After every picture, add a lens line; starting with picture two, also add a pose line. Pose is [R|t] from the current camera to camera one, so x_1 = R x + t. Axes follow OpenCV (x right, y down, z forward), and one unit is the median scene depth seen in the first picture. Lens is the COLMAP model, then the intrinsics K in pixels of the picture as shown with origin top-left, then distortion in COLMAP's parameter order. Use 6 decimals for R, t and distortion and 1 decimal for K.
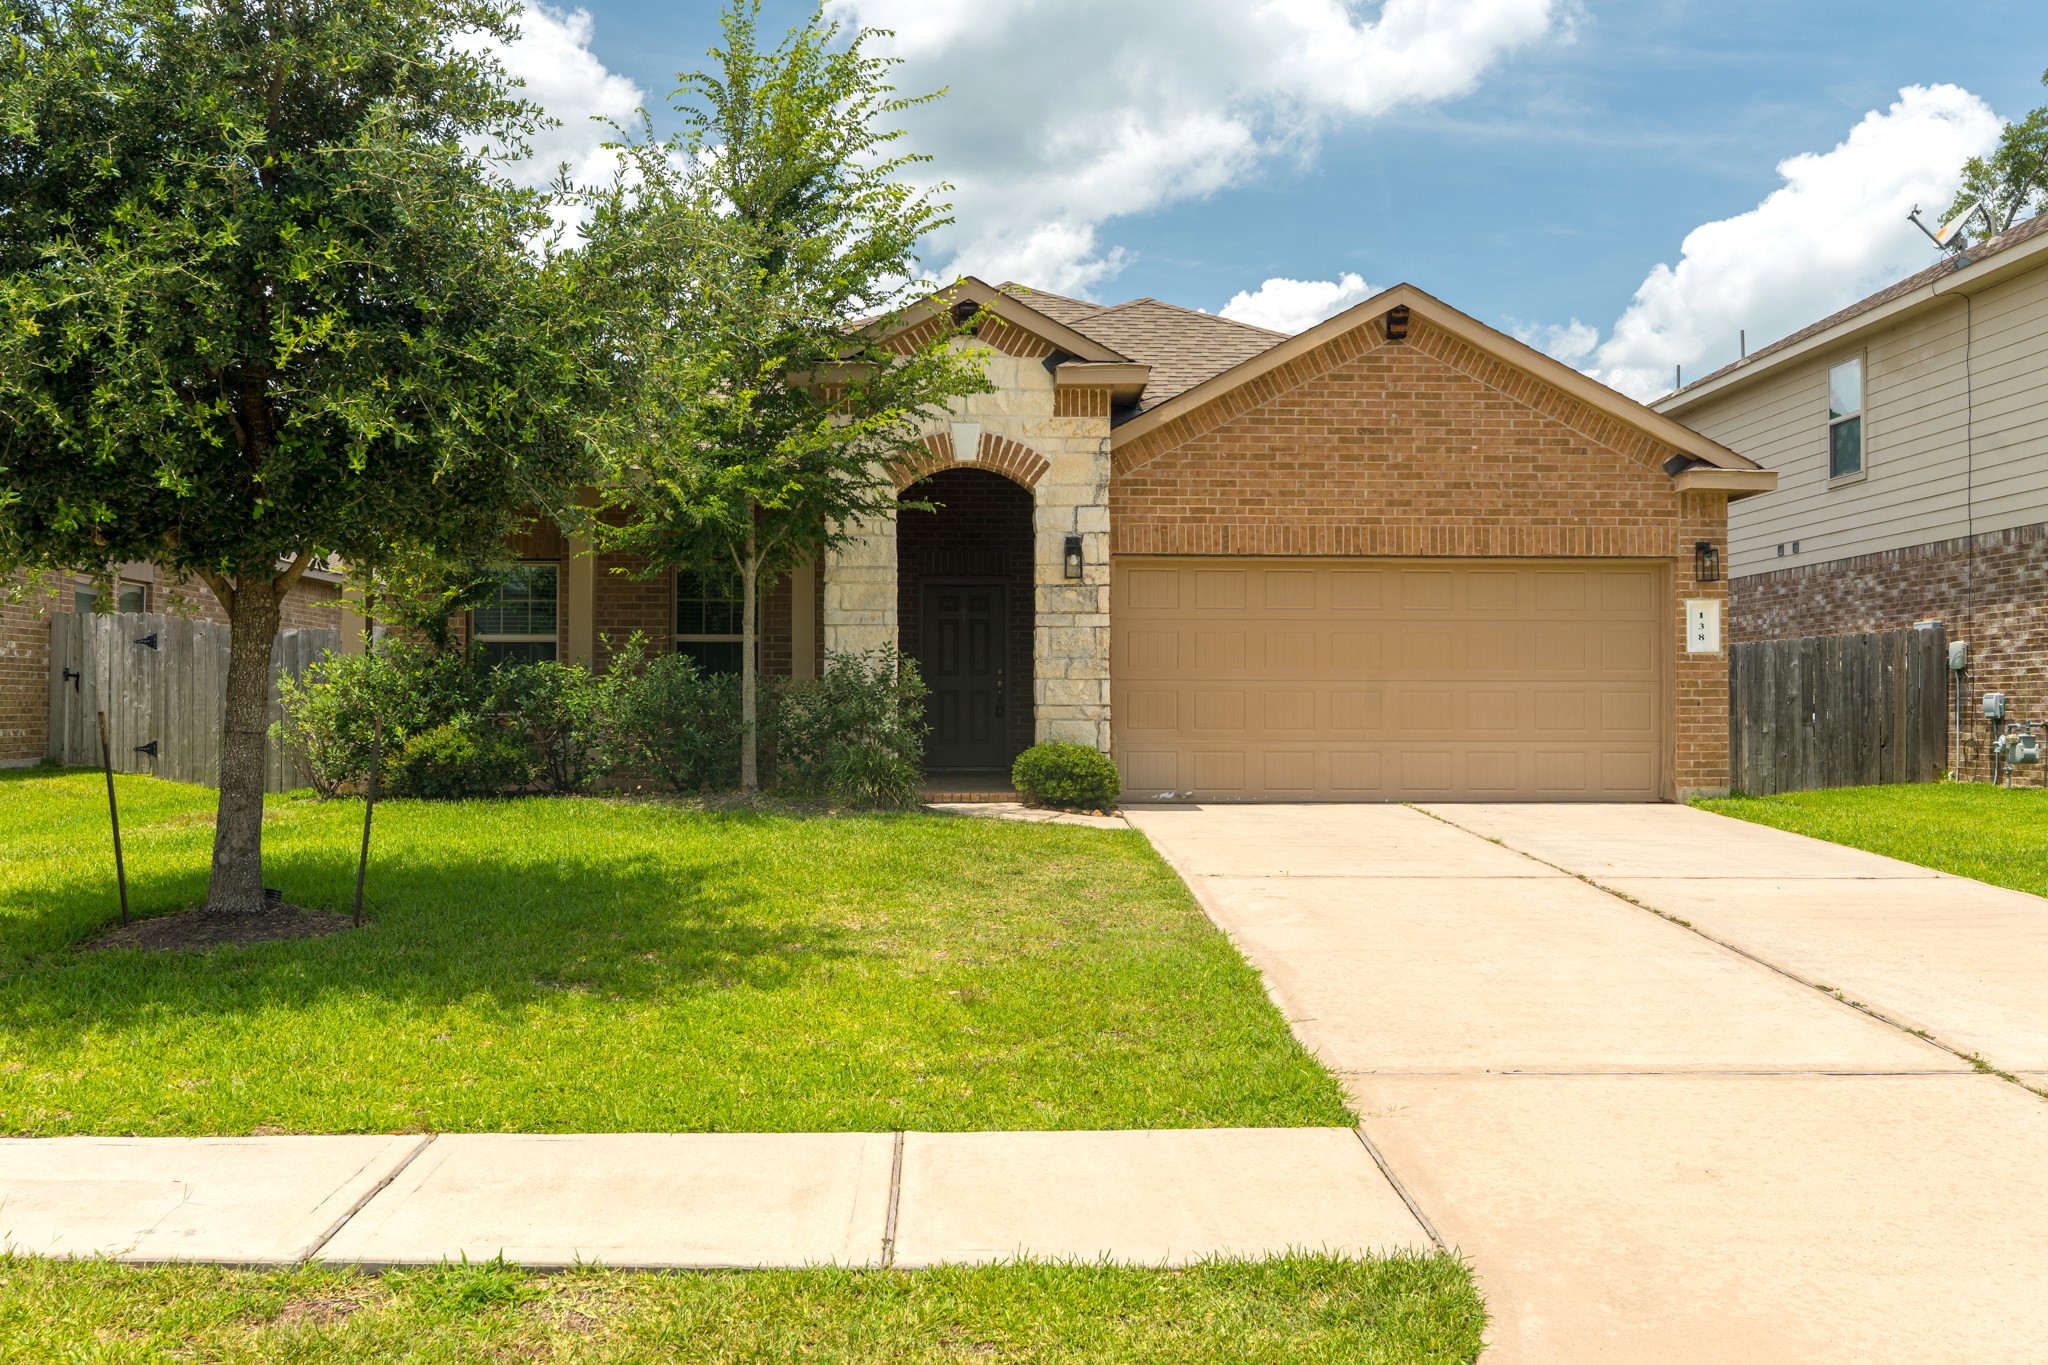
lens RADIAL K [[1761.8, 0, 1023.9], [0, 1761.8, 688.8], [0, 0, 1]] dist [-0.010003, -0.004376]
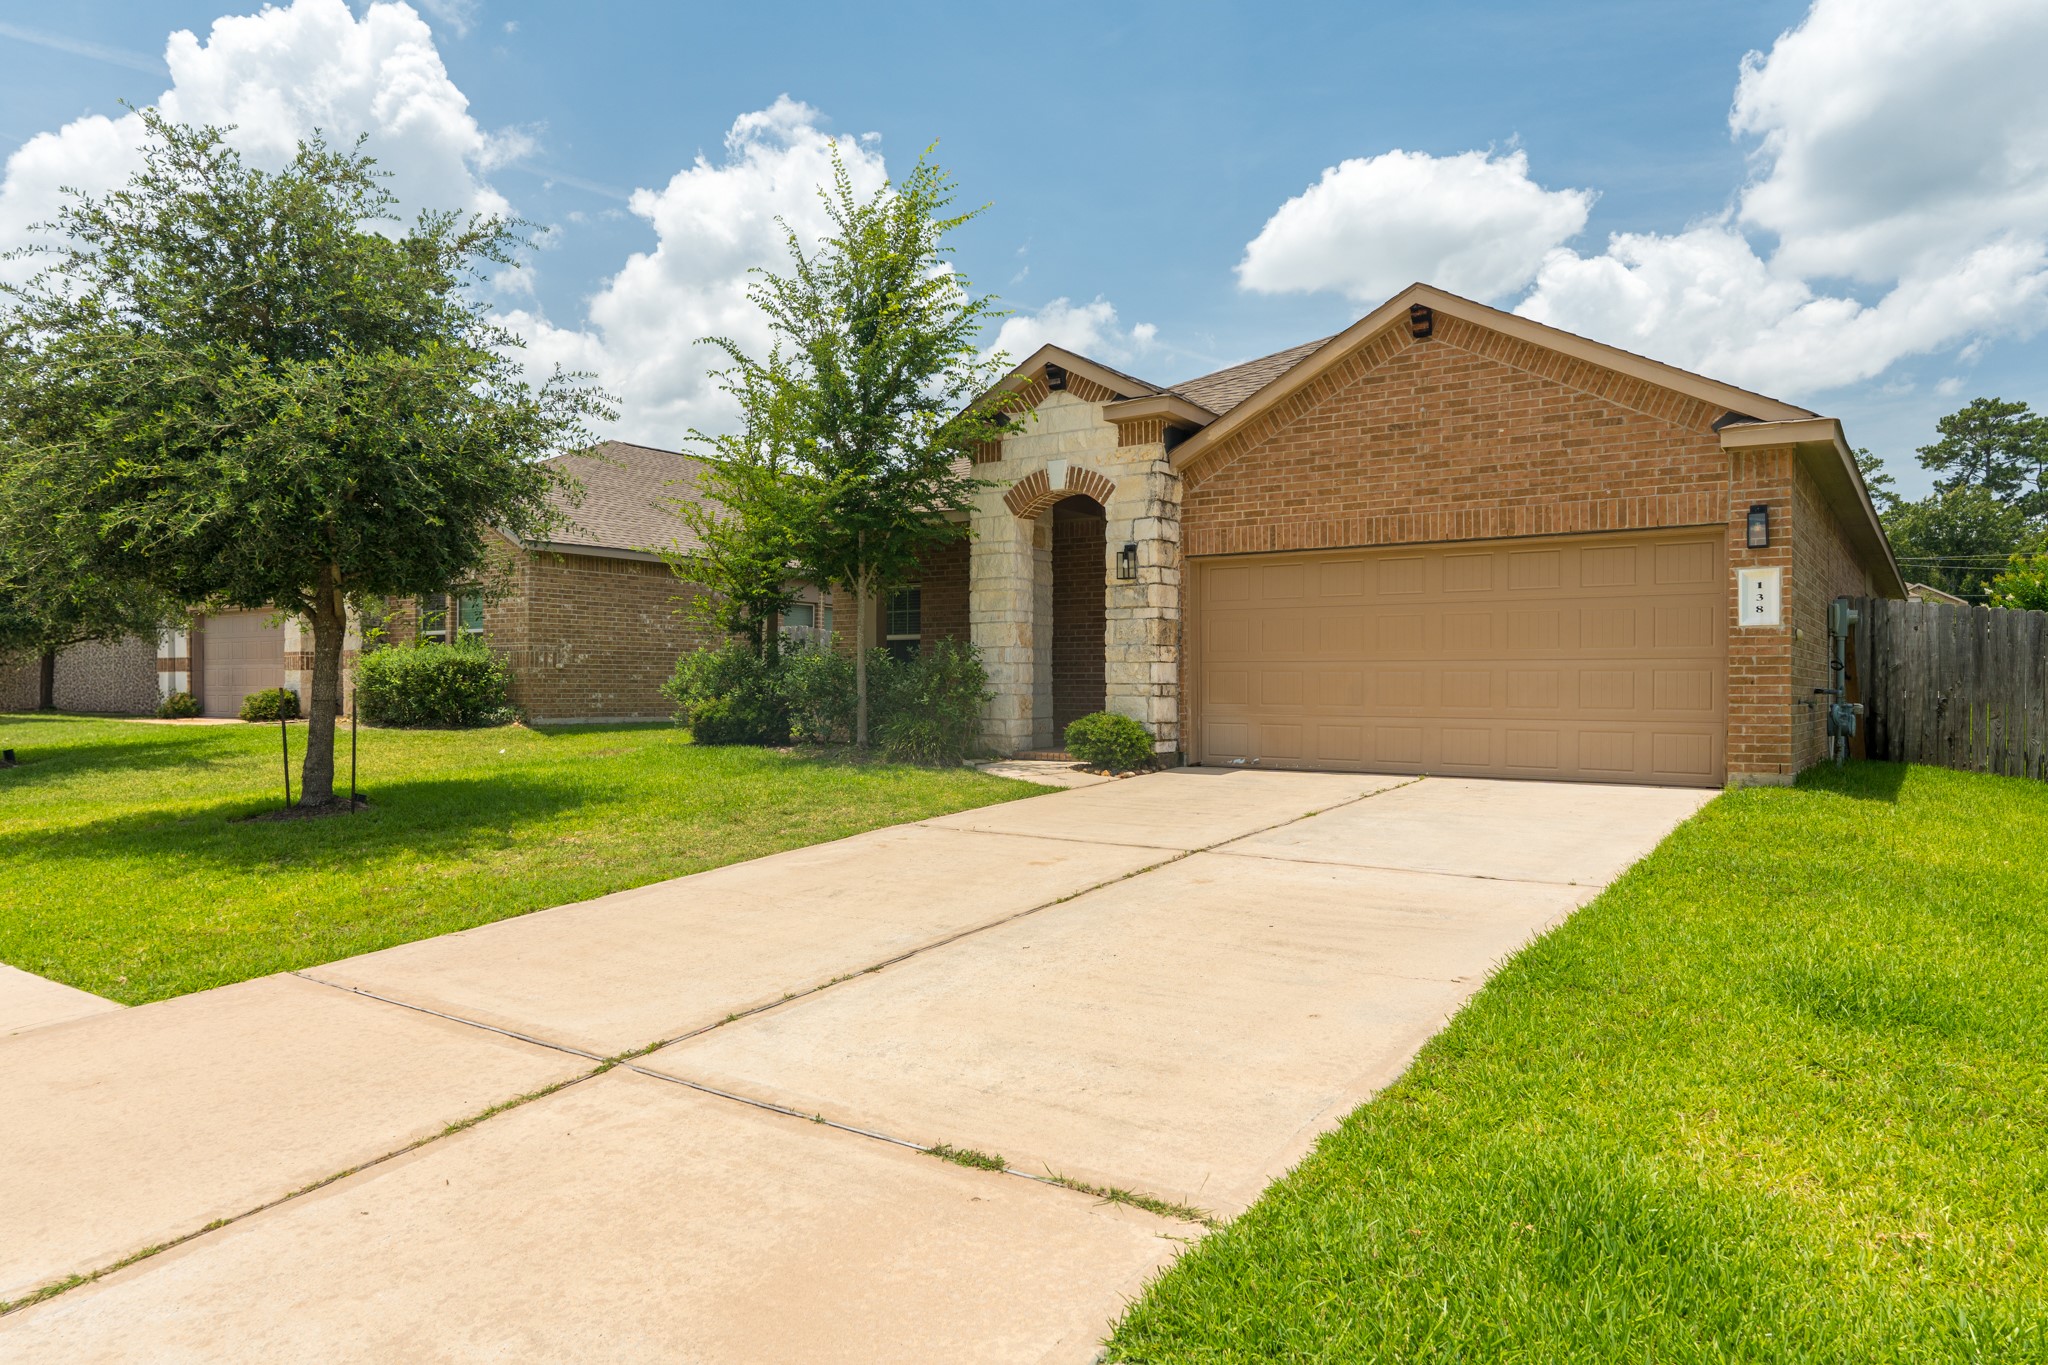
lens RADIAL K [[1285.3, 0, 1025.7], [0, 1285.3, 681.1], [0, 0, 1]] dist [-0.004174, -0.000857]
pose [[0.800167, -0.001150, -0.599776, 0.482052], [0.004816, 0.999978, 0.004507, 0.003121], [0.599757, -0.006495, 0.800156, 0.239835]]
